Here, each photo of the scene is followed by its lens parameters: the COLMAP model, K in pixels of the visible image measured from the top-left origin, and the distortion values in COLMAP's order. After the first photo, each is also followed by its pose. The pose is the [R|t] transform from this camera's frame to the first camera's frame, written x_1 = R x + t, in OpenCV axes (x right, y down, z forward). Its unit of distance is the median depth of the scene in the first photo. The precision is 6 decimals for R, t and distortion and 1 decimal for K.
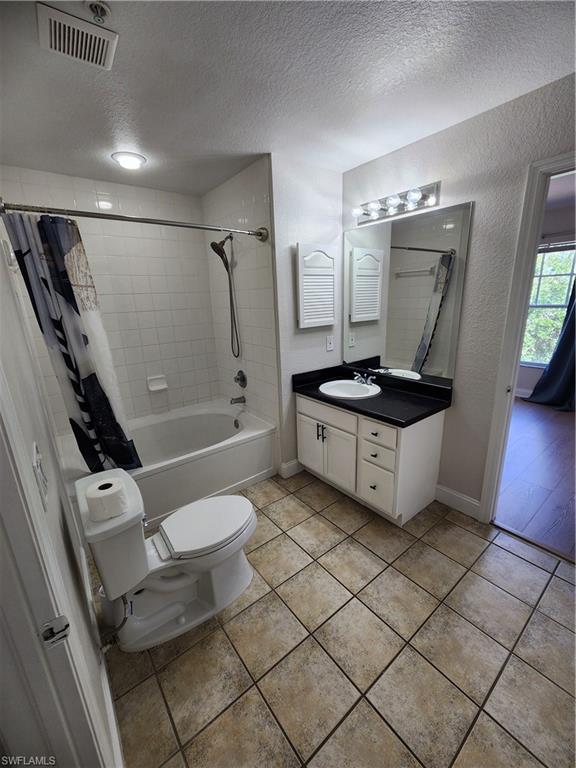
lens RADIAL K [[315.0, 0, 291.7], [0, 315.0, 383.2], [0, 0, 1]] dist [-0.001640, -0.000014]
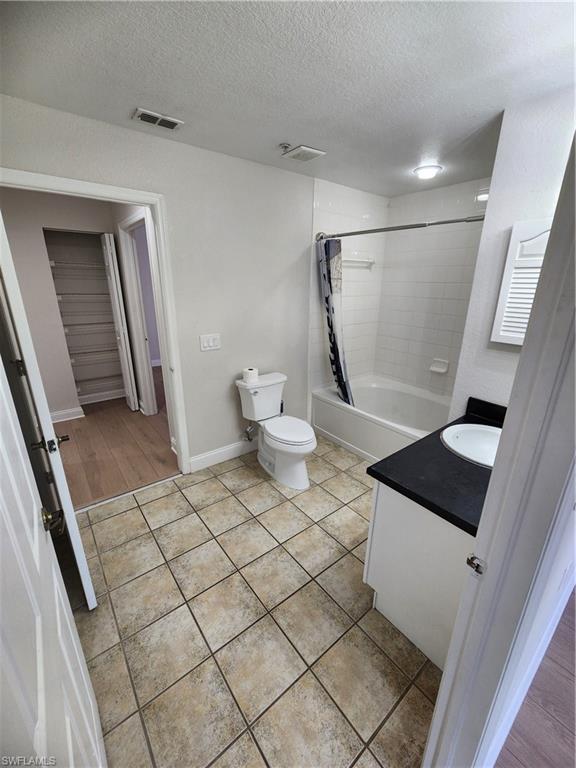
lens RADIAL K [[315.0, 0, 290.0], [0, 315.0, 382.5], [0, 0, 1]] dist [-0.001640, -0.000014]
pose [[0.005979, 0.341958, -0.939696, 0.902174], [-0.279041, 0.902956, 0.326813, -0.235197], [0.960261, 0.260260, 0.100819, 0.601399]]
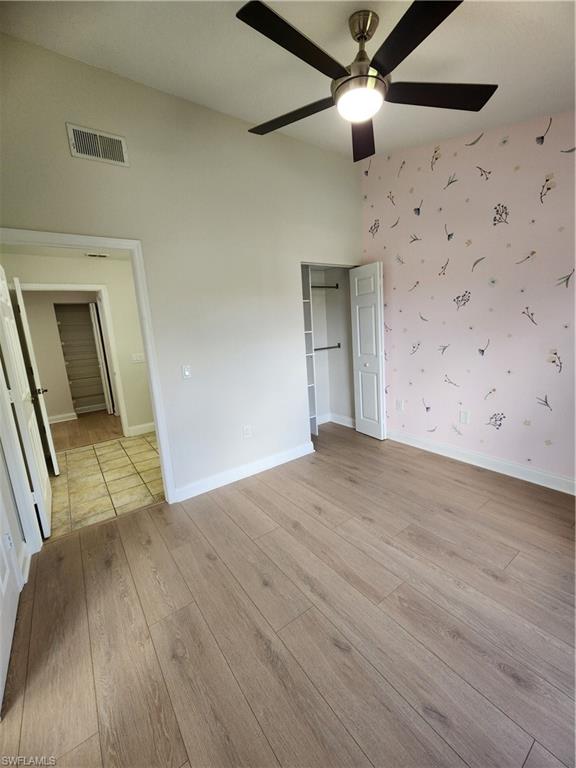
lens RADIAL K [[315.0, 0, 291.8], [0, 315.0, 384.1], [0, 0, 1]] dist [-0.001640, -0.000014]
pose [[-0.024681, 0.219646, -0.975267, 1.835095], [-0.204864, 0.953749, 0.219984, -0.418215], [0.978479, 0.205226, 0.021458, 1.421205]]
